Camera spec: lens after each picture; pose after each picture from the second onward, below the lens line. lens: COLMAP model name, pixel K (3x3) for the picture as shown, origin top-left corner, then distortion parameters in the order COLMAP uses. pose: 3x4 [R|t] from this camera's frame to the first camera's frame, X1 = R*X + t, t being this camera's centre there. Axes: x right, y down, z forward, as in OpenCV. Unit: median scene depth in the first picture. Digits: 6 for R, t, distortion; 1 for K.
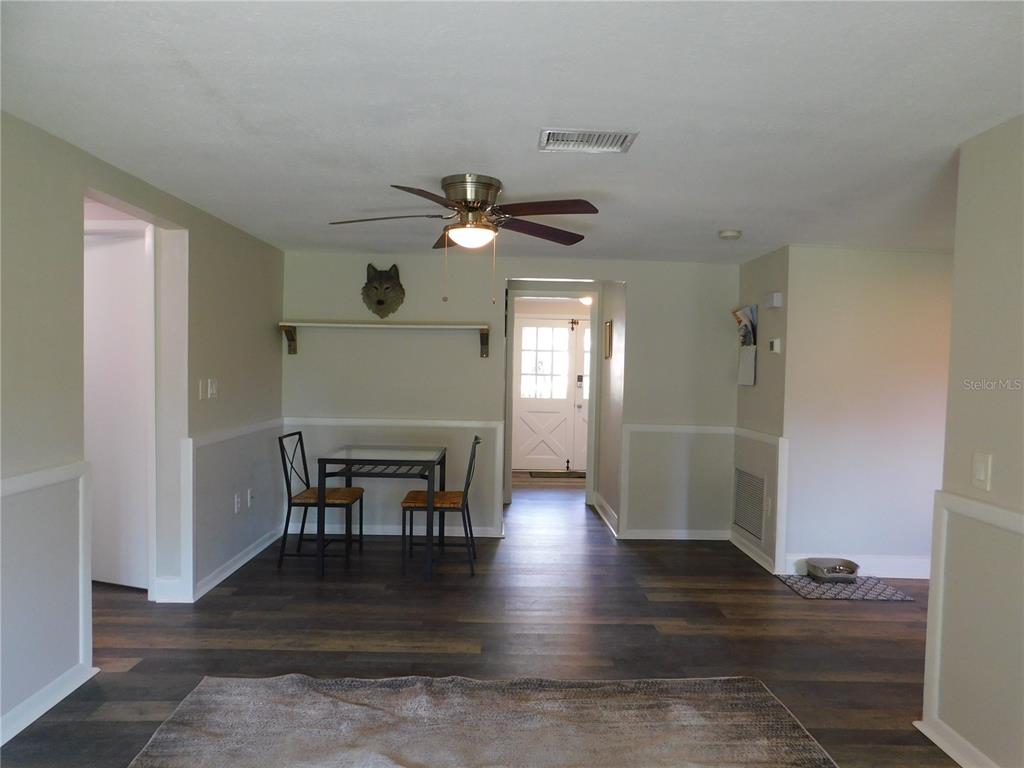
lens RADIAL K [[680.6, 0, 512.0], [0, 680.6, 384.0], [0, 0, 1]] dist [-0.063286, 0.054765]
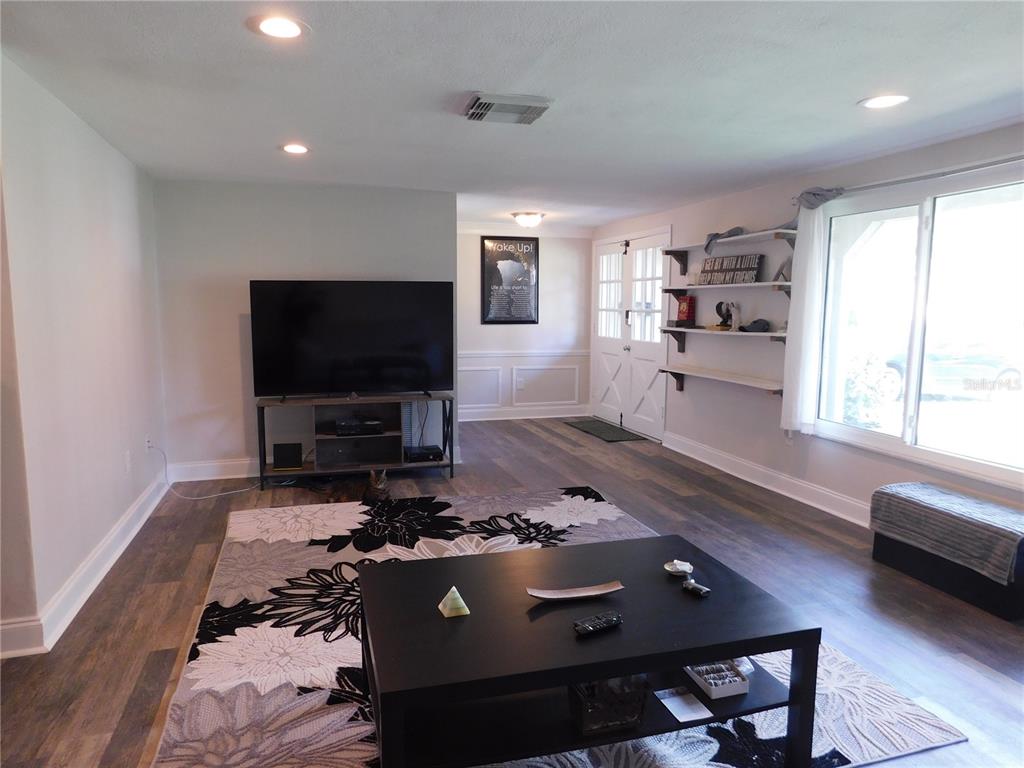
lens RADIAL K [[680.6, 0, 512.0], [0, 680.6, 384.0], [0, 0, 1]] dist [-0.063286, 0.054765]
pose [[0.275283, 0.093774, -0.956779, 0.835369], [-0.034825, 0.995551, 0.087554, 0.008418], [0.960732, 0.009218, 0.277324, 0.647769]]
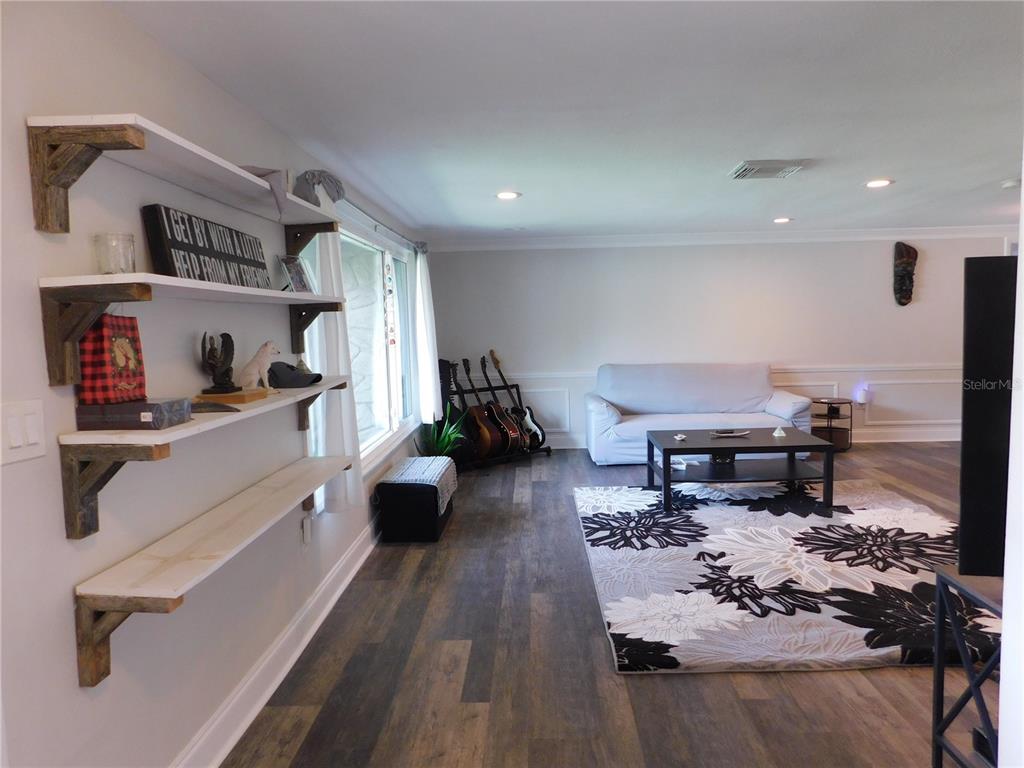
lens RADIAL K [[680.6, 0, 512.0], [0, 680.6, 384.0], [0, 0, 1]] dist [-0.063286, 0.054765]
pose [[0.049757, -0.112420, 0.992414, 0.058399], [0.063372, 0.991998, 0.109195, -0.019877], [-0.996749, 0.057458, 0.056483, 0.881109]]
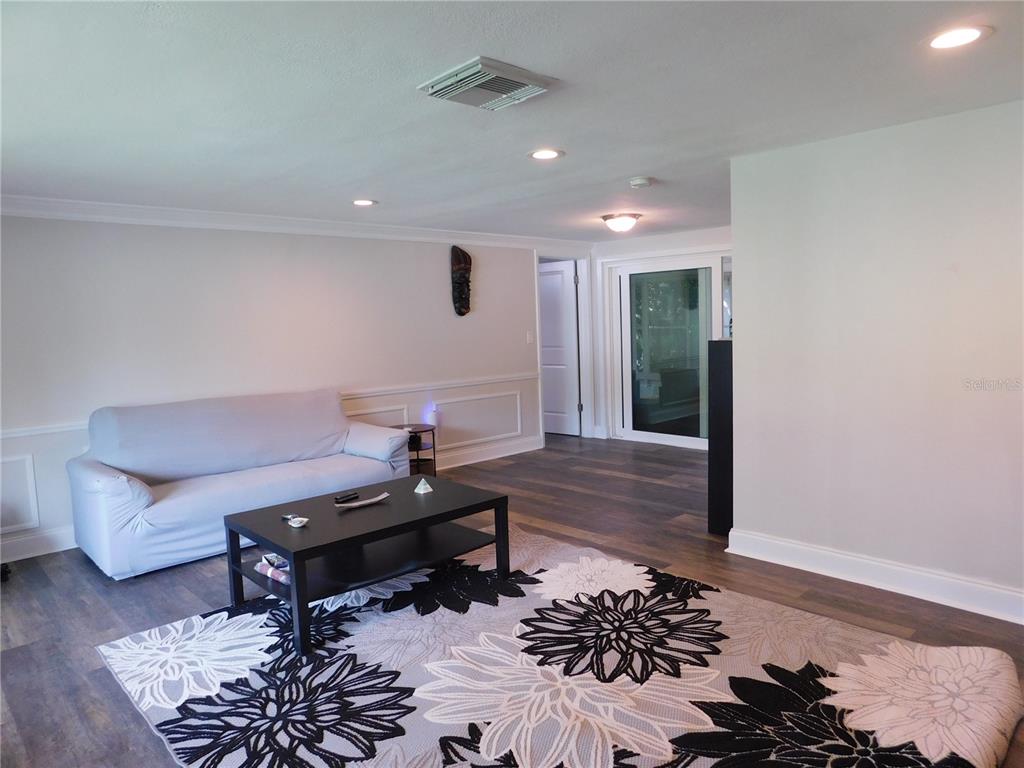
lens RADIAL K [[680.6, 0, 512.0], [0, 680.6, 384.0], [0, 0, 1]] dist [-0.063286, 0.054765]
pose [[-0.677202, -0.066519, 0.732784, 0.295459], [0.044919, 0.990310, 0.131408, -0.017013], [-0.734425, 0.121905, -0.667652, 0.919433]]
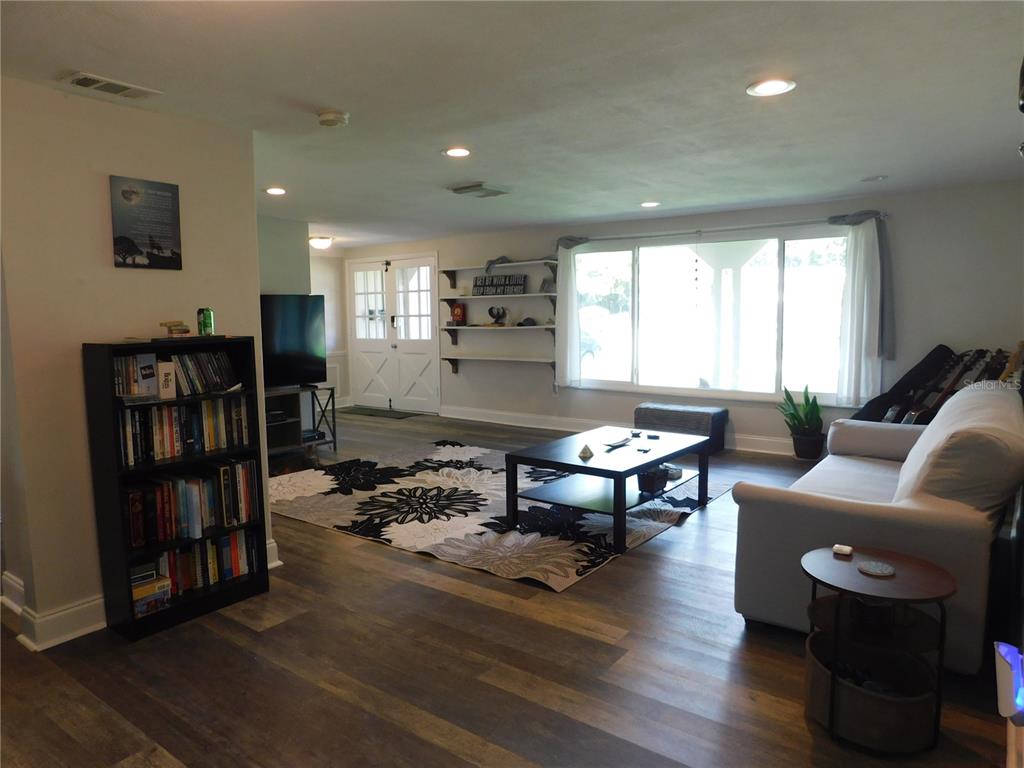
lens RADIAL K [[680.6, 0, 512.0], [0, 680.6, 384.0], [0, 0, 1]] dist [-0.063286, 0.054765]
pose [[0.784226, 0.034460, -0.619518, 0.867702], [0.008143, 0.997799, 0.065809, 0.023333], [0.620422, -0.056654, 0.782219, 0.313878]]
